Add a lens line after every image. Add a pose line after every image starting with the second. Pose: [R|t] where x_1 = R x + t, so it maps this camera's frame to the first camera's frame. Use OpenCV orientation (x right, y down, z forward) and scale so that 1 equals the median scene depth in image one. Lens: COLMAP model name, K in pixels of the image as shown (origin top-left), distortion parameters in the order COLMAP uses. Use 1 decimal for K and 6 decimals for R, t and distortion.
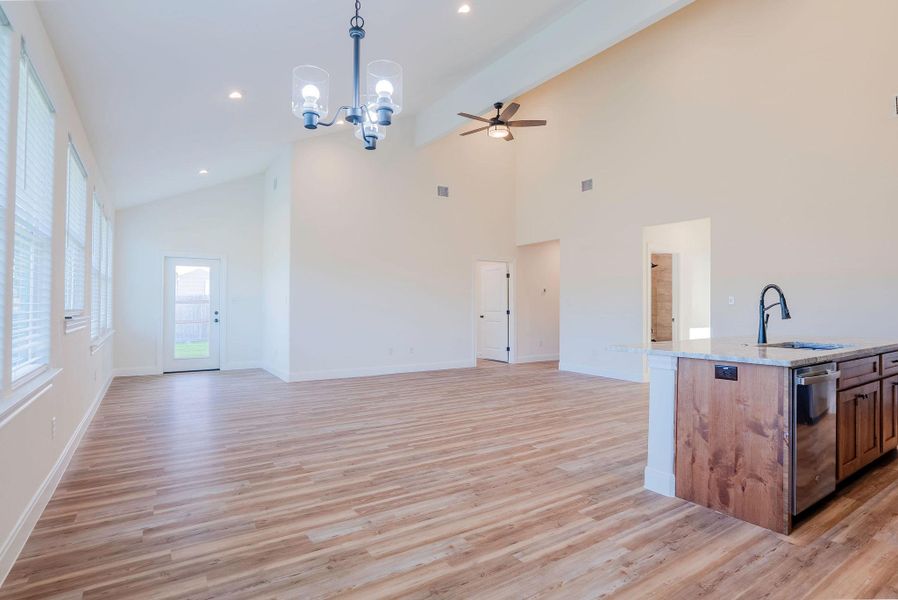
lens RADIAL K [[463.6, 0, 449.0], [0, 463.6, 300.0], [0, 0, 1]] dist [-0.068025, 0.030895]
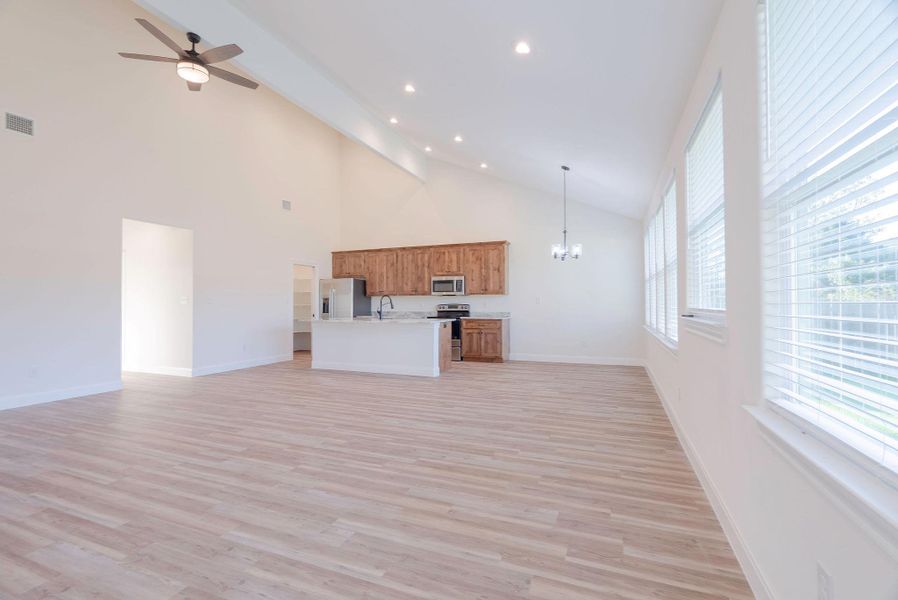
lens RADIAL K [[412.6, 0, 449.0], [0, 412.6, 300.0], [0, 0, 1]] dist [0.001003, 0.000185]
pose [[-0.572637, 0.007812, 0.819772, -1.616346], [-0.010632, 0.999800, -0.016954, 0.029670], [-0.819740, -0.018424, -0.572440, 2.460994]]
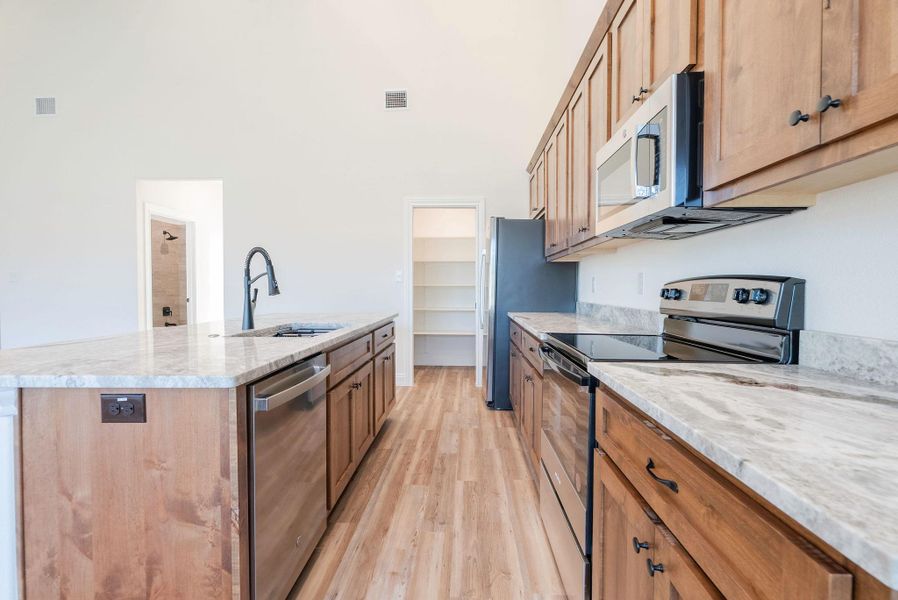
lens RADIAL K [[412.6, 0, 449.0], [0, 412.6, 300.0], [0, 0, 1]] dist [0.001003, 0.000185]
pose [[0.586788, -0.029542, 0.809201, 0.427054], [-0.006284, 0.999138, 0.041033, 0.024339], [-0.809716, -0.029162, 0.586097, 0.433330]]
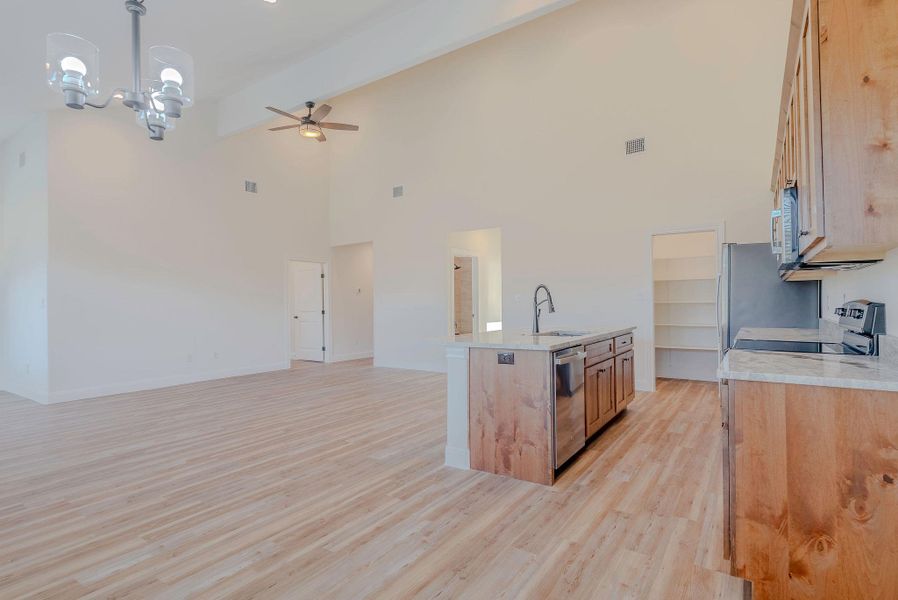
lens RADIAL K [[452.0, 0, 449.9], [0, 452.0, 298.9], [0, 0, 1]] dist [-0.002508, 0.001548]
pose [[0.923080, -0.012738, 0.384397, 0.014517], [0.013273, 0.999911, 0.001261, -0.000640], [-0.384379, 0.003938, 0.923167, -0.045920]]
